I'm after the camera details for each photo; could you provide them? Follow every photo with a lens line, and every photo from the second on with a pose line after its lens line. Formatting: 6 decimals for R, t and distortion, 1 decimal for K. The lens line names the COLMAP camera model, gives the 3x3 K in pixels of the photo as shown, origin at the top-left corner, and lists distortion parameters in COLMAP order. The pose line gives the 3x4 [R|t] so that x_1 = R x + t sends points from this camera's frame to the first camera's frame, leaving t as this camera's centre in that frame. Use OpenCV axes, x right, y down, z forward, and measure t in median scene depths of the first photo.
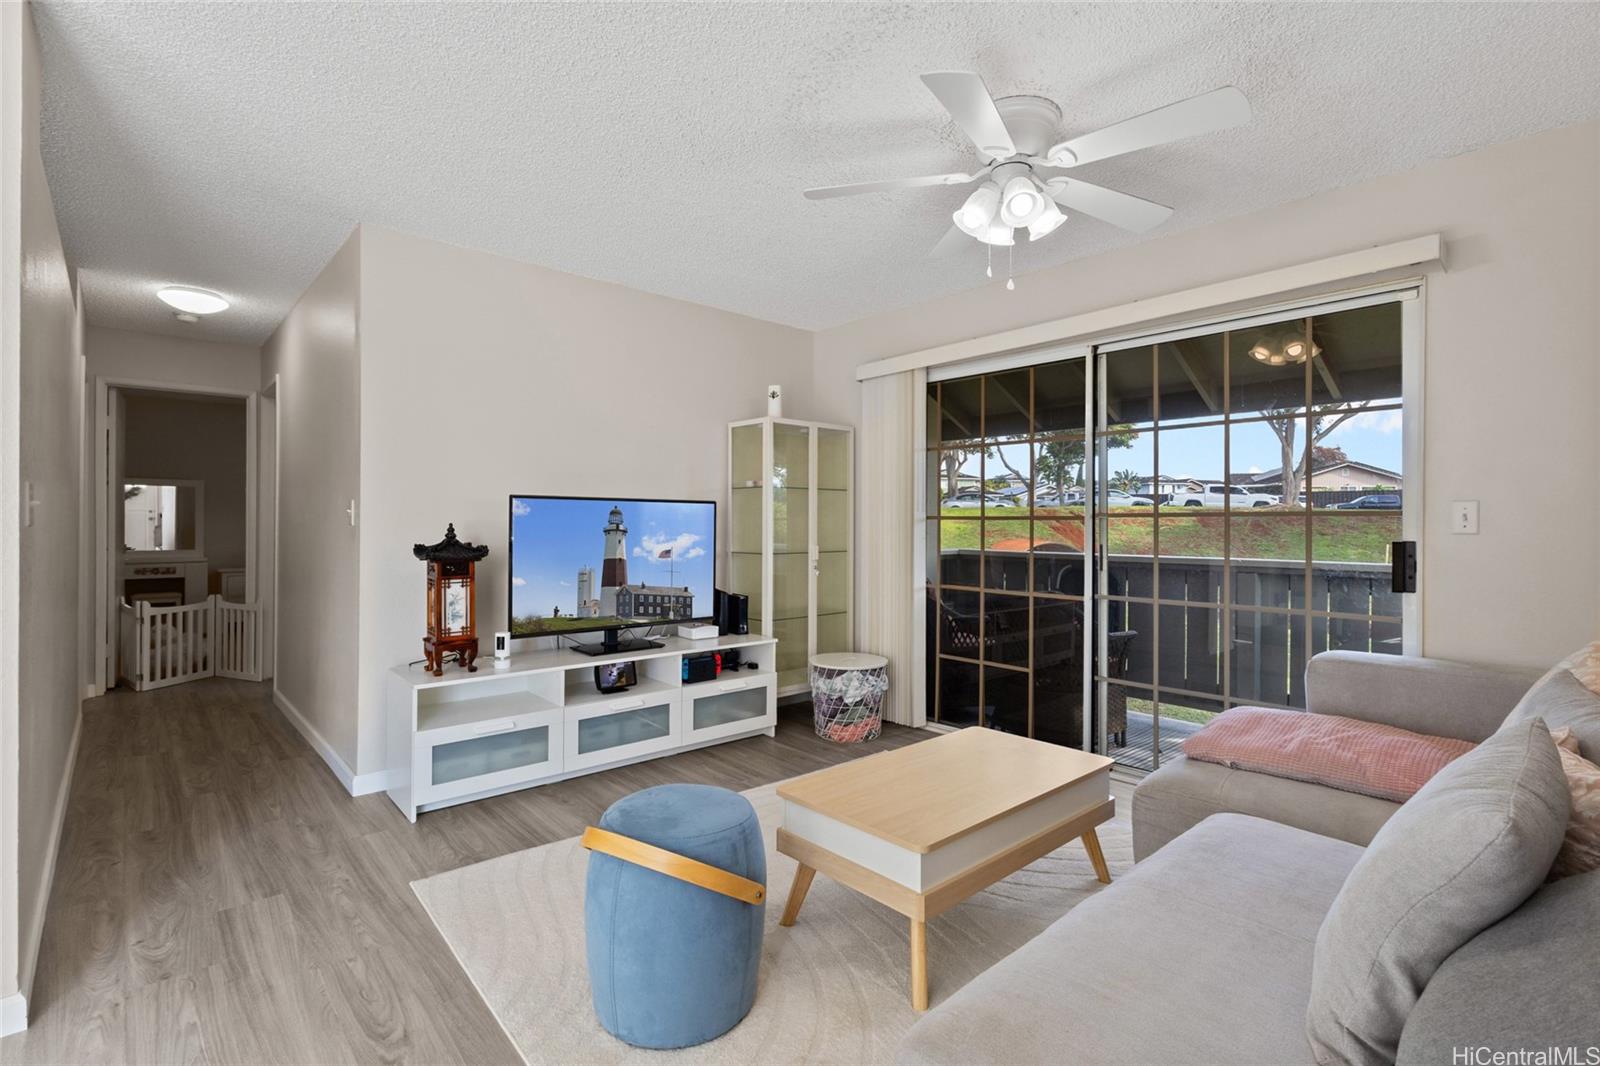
lens RADIAL K [[755.0, 0, 799.3], [0, 755.0, 522.1], [0, 0, 1]] dist [0.000552, 0.000108]
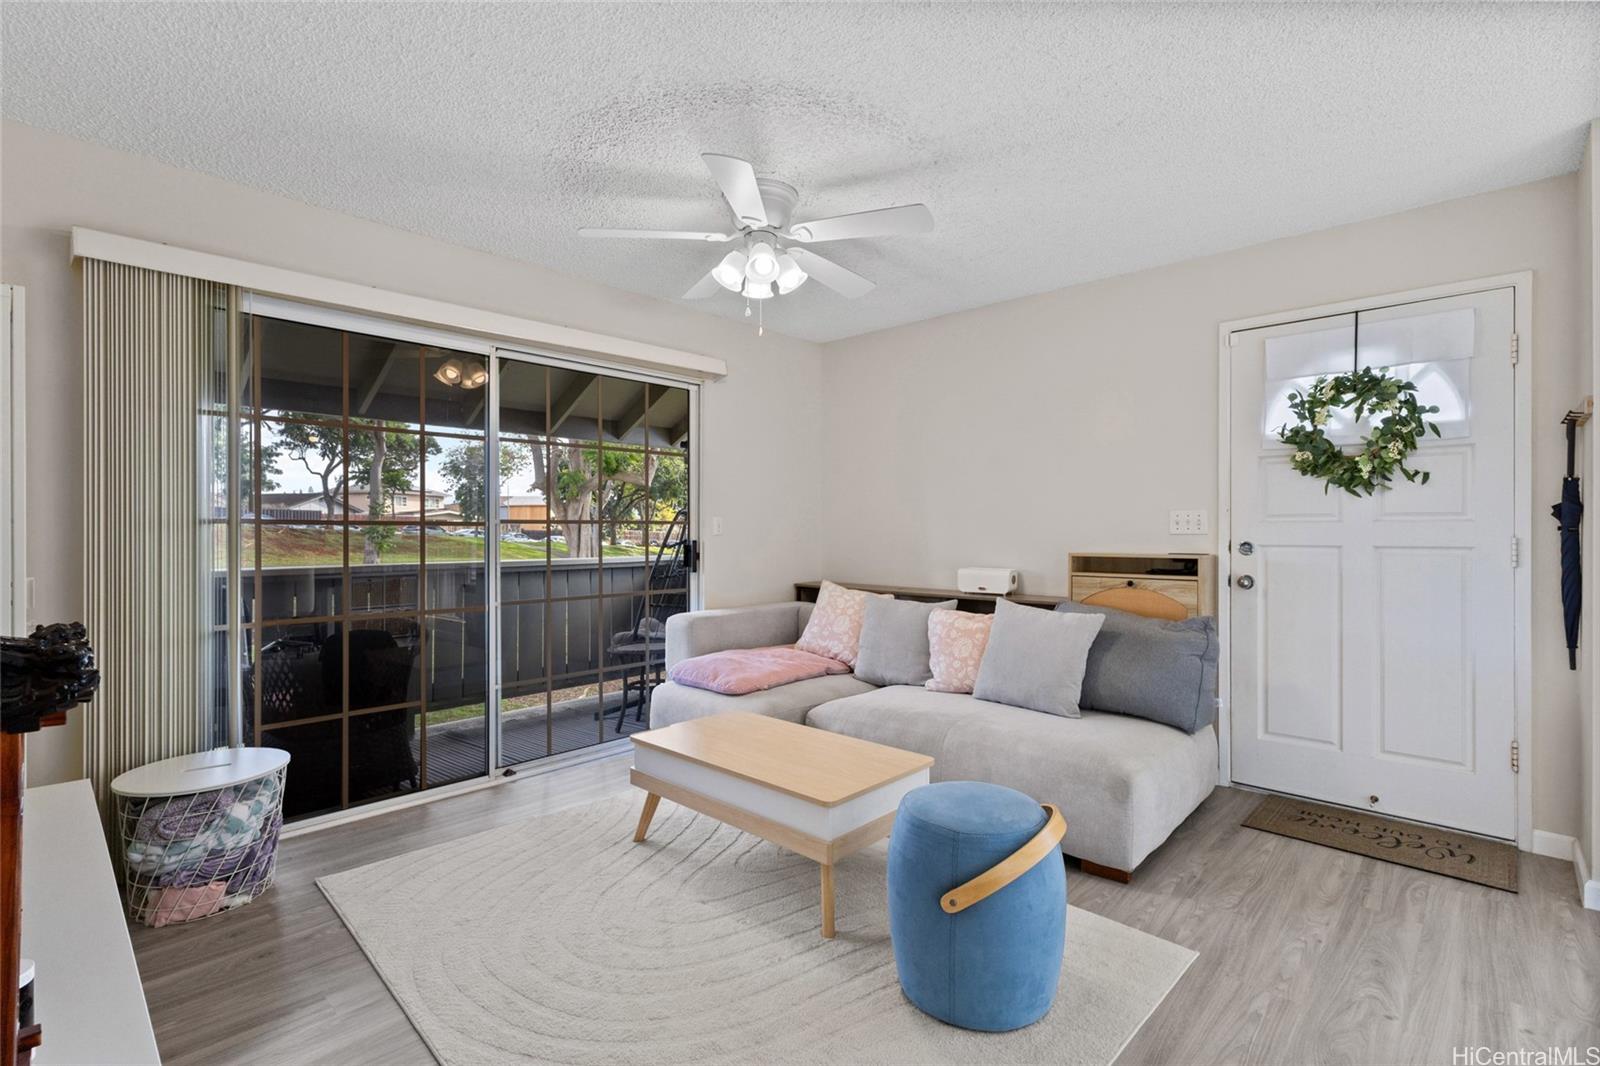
lens RADIAL K [[741.1, 0, 824.1], [0, 741.1, 531.1], [0, 0, 1]] dist [0.001526, 0.000109]
pose [[-0.092418, -0.003817, 0.995713, -0.603389], [-0.001626, 0.999992, 0.003683, 0.000089], [-0.995719, -0.001278, -0.092424, 0.664167]]
